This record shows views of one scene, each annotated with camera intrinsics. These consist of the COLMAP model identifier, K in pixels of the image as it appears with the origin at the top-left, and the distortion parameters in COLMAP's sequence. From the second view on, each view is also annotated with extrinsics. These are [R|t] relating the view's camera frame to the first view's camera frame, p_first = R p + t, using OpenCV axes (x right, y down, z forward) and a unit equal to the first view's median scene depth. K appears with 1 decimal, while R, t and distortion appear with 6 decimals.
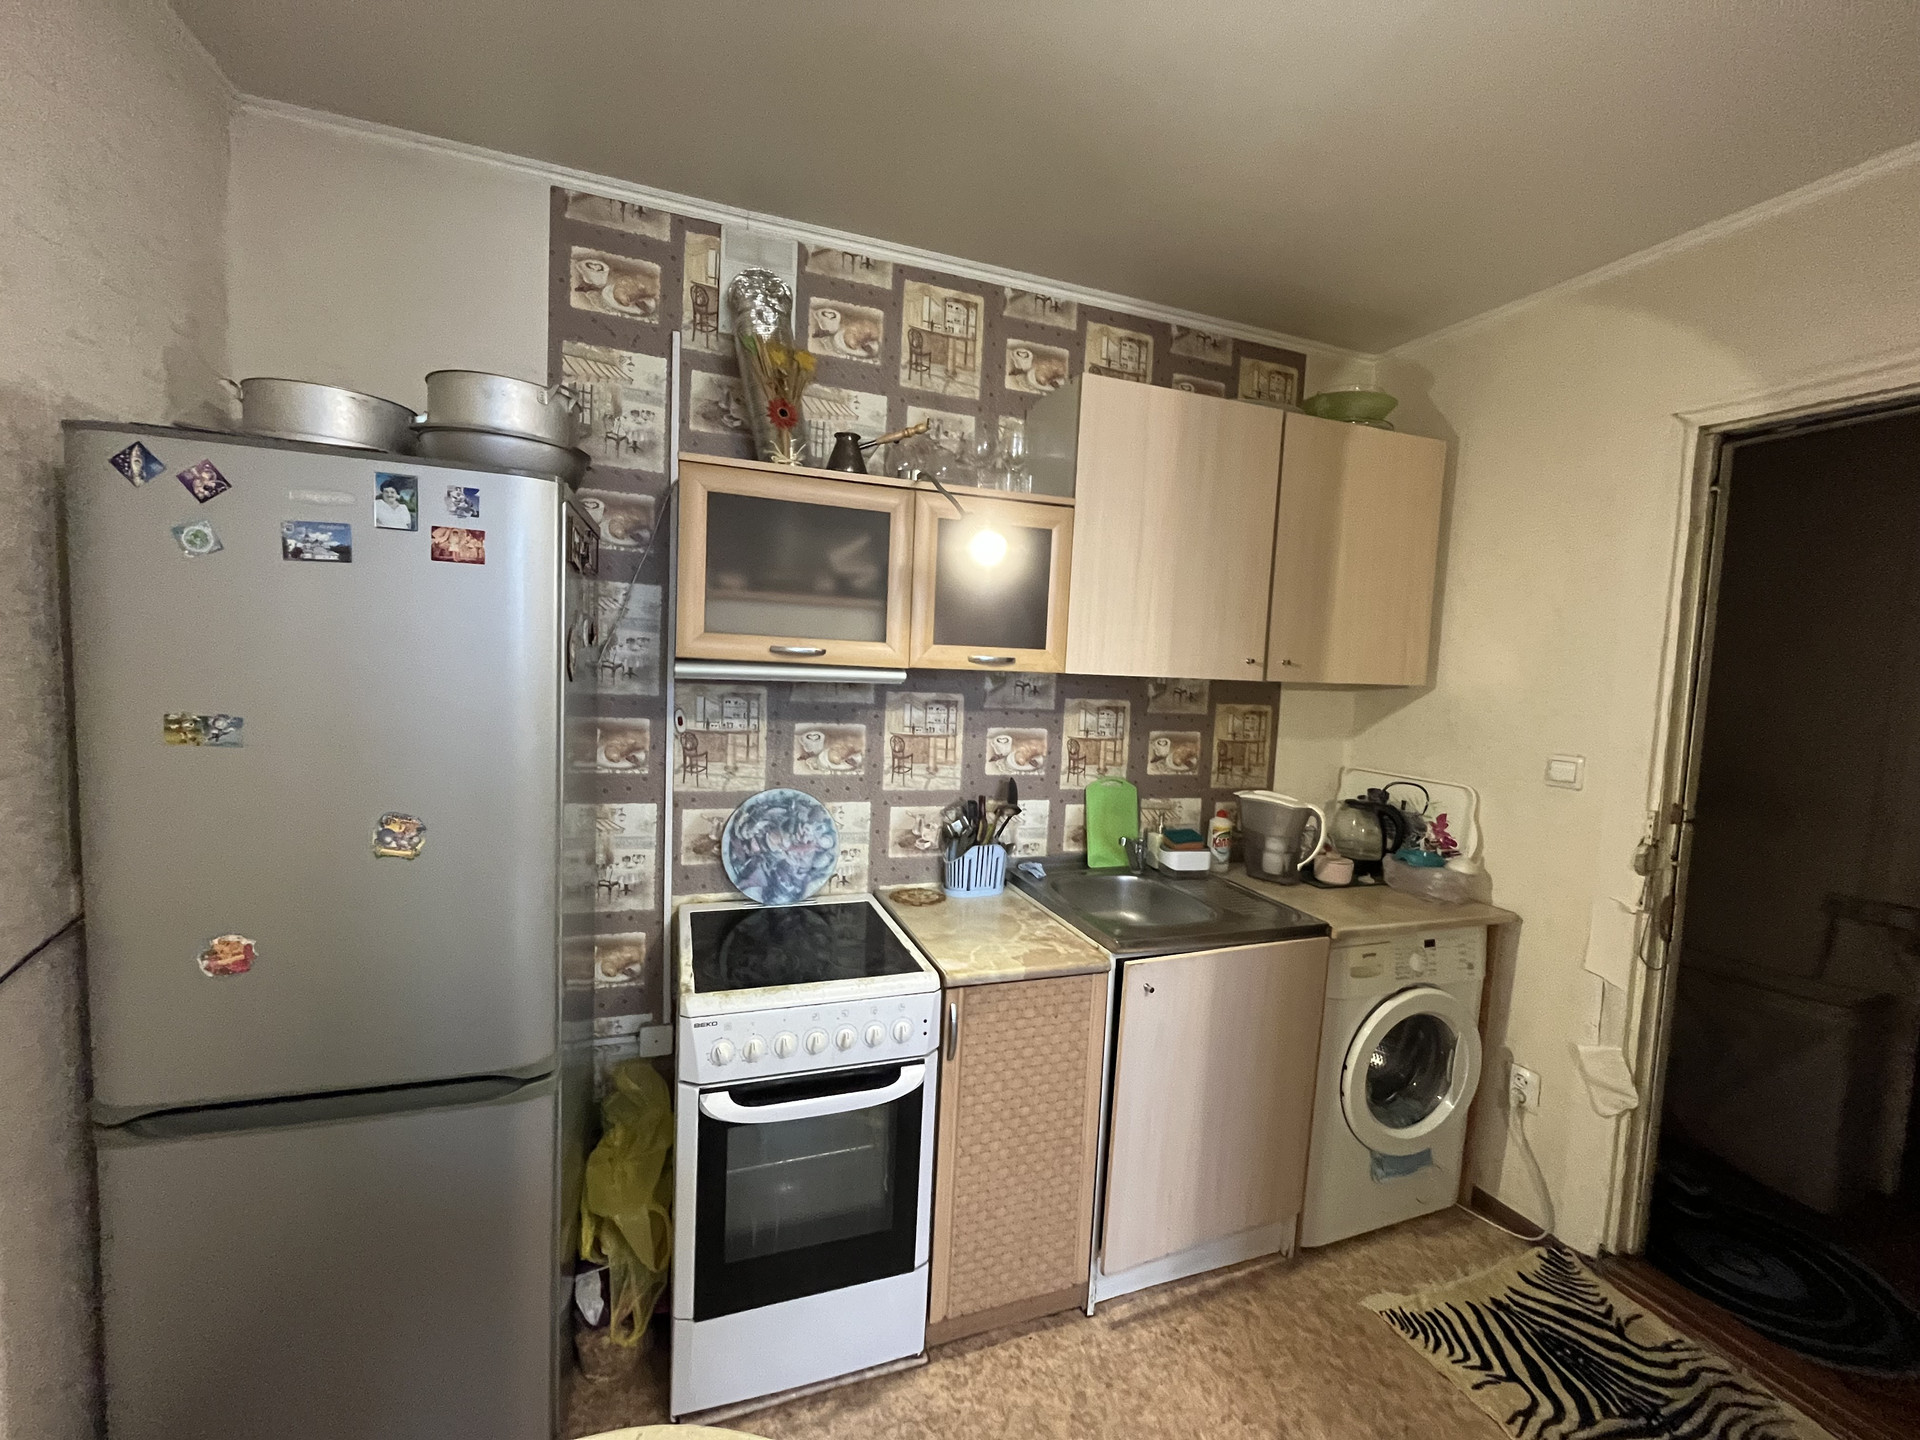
lens RADIAL K [[771.6, 0, 946.6], [0, 771.6, 721.4], [0, 0, 1]] dist [-0.001286, -0.000359]
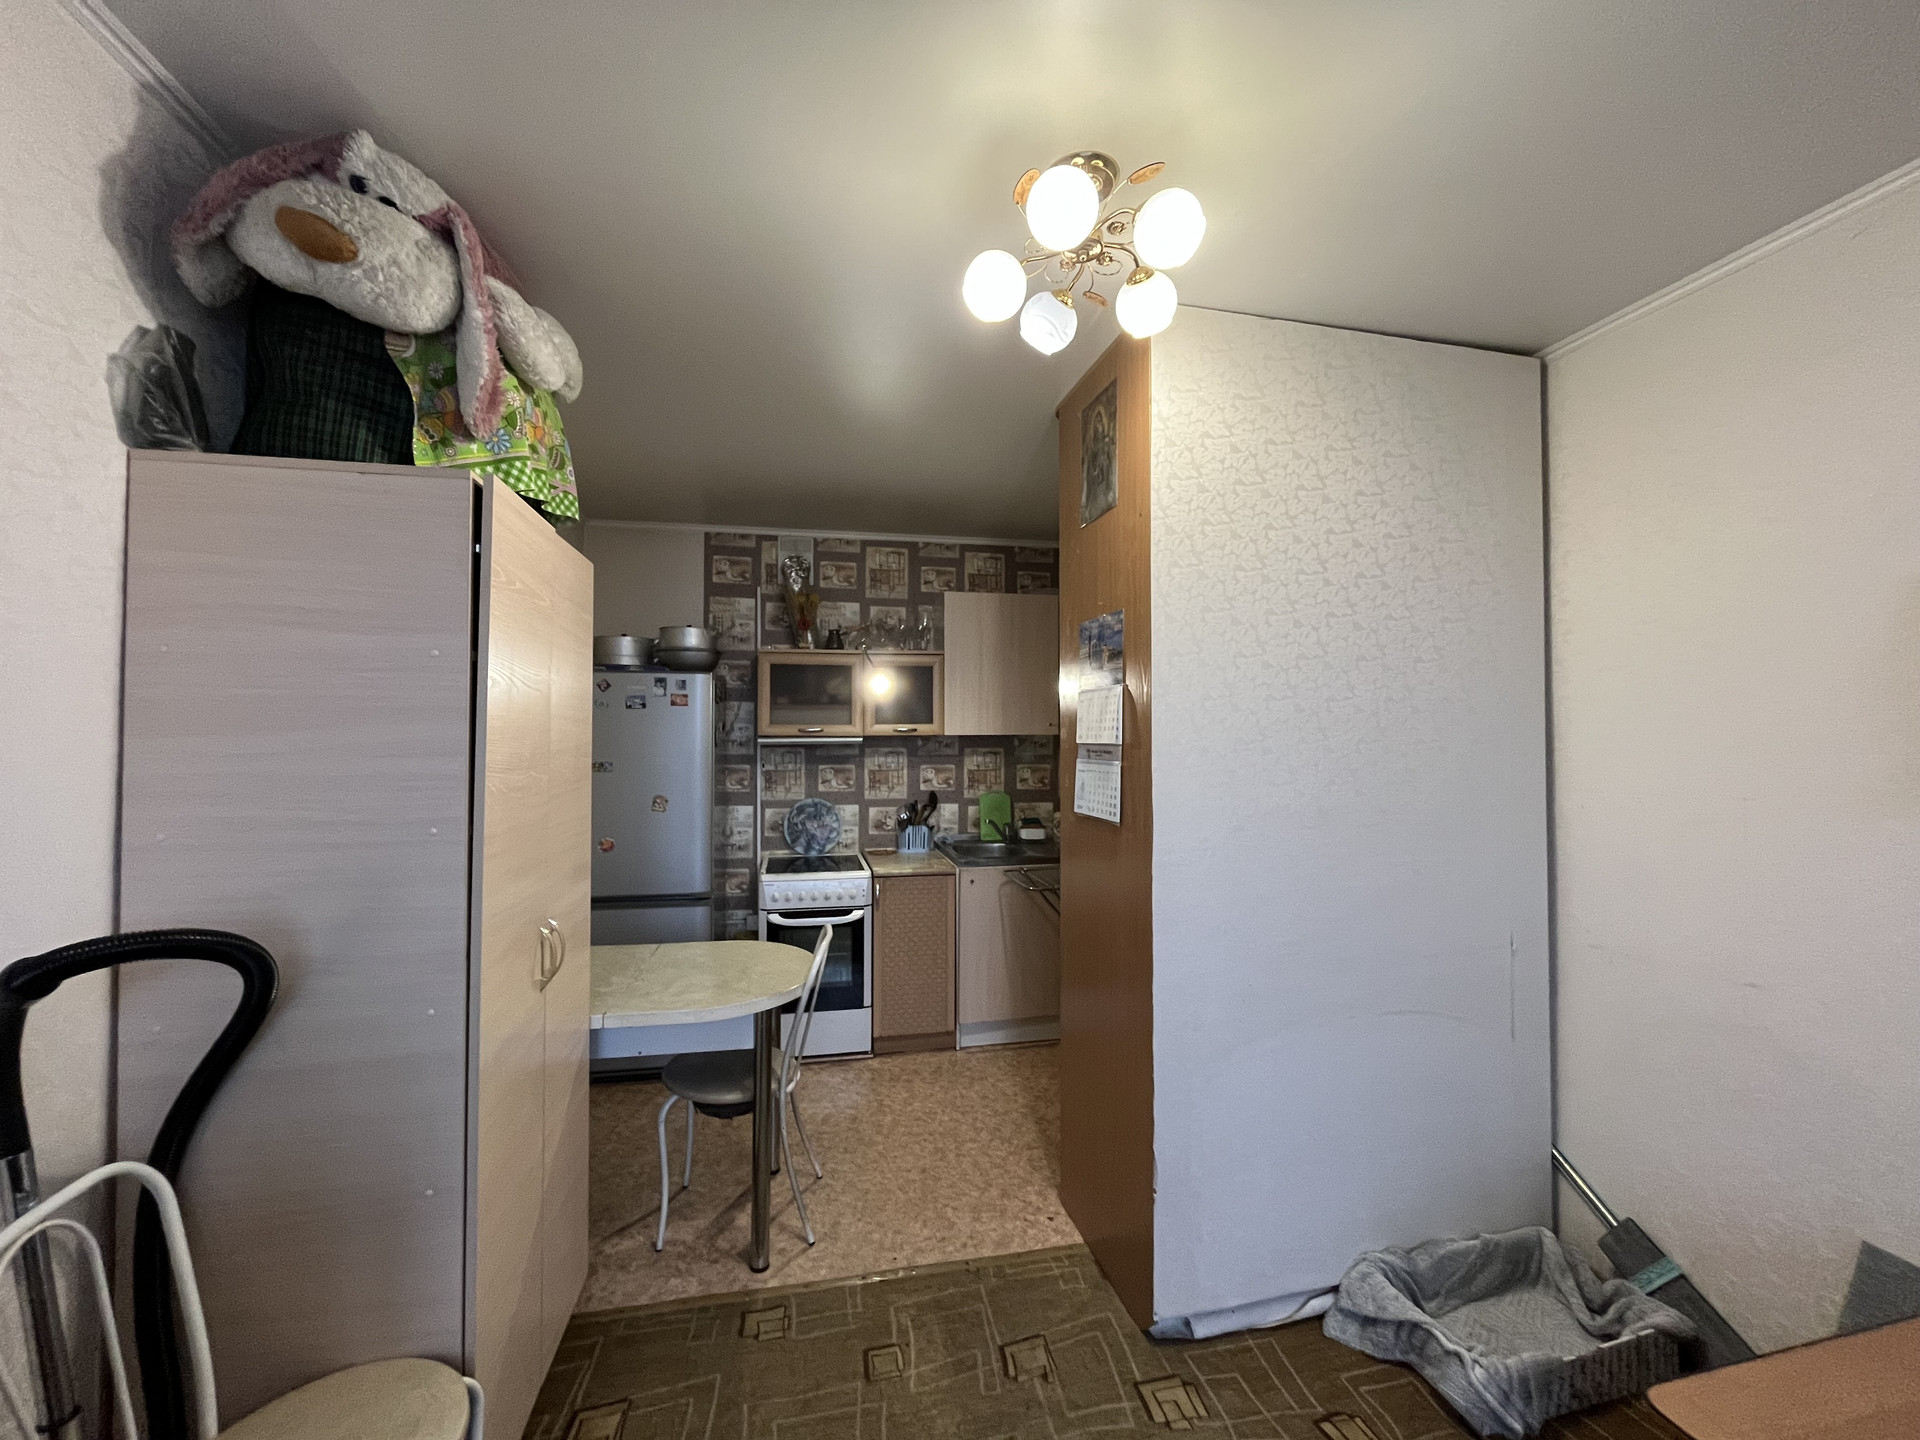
lens RADIAL K [[771.6, 0, 946.6], [0, 771.6, 721.4], [0, 0, 1]] dist [-0.001286, -0.000359]
pose [[0.988909, -0.045413, -0.141410, 0.445813], [0.033148, 0.995576, -0.087913, 0.079894], [0.144777, 0.082250, 0.986040, -0.997377]]
